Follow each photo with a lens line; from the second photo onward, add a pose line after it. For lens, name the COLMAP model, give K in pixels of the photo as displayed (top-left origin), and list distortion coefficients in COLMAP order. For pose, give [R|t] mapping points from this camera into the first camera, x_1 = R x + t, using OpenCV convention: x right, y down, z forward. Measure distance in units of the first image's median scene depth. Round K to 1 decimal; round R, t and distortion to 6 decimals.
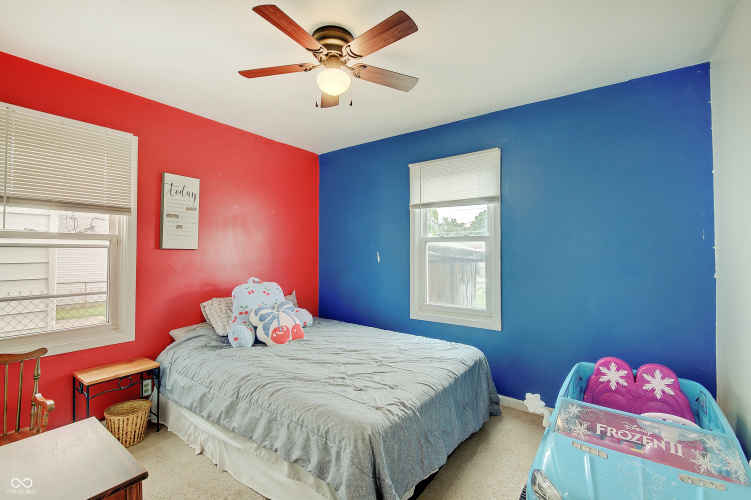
lens RADIAL K [[323.3, 0, 374.0], [0, 323.3, 249.2], [0, 0, 1]] dist [0.005050, -0.001290]
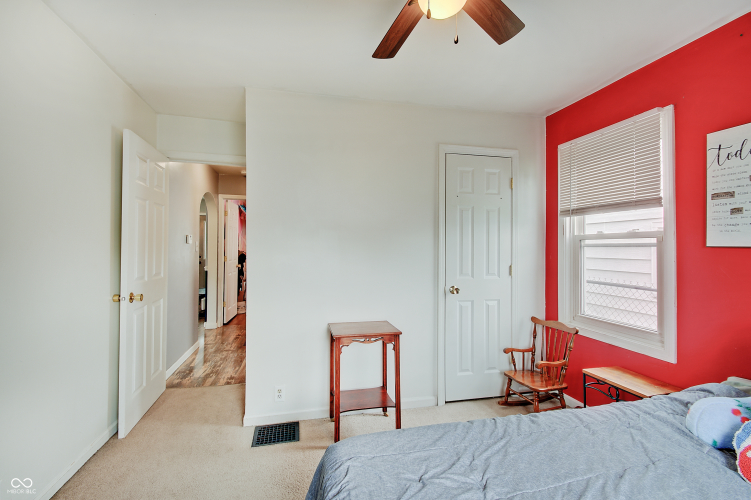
lens RADIAL K [[323.3, 0, 375.2], [0, 323.3, 246.0], [0, 0, 1]] dist [0.005050, -0.001290]
pose [[-0.635053, -0.007250, -0.772434, 0.309788], [0.002038, 0.999937, -0.011060, 0.003310], [0.772466, -0.008598, -0.634998, 0.875158]]
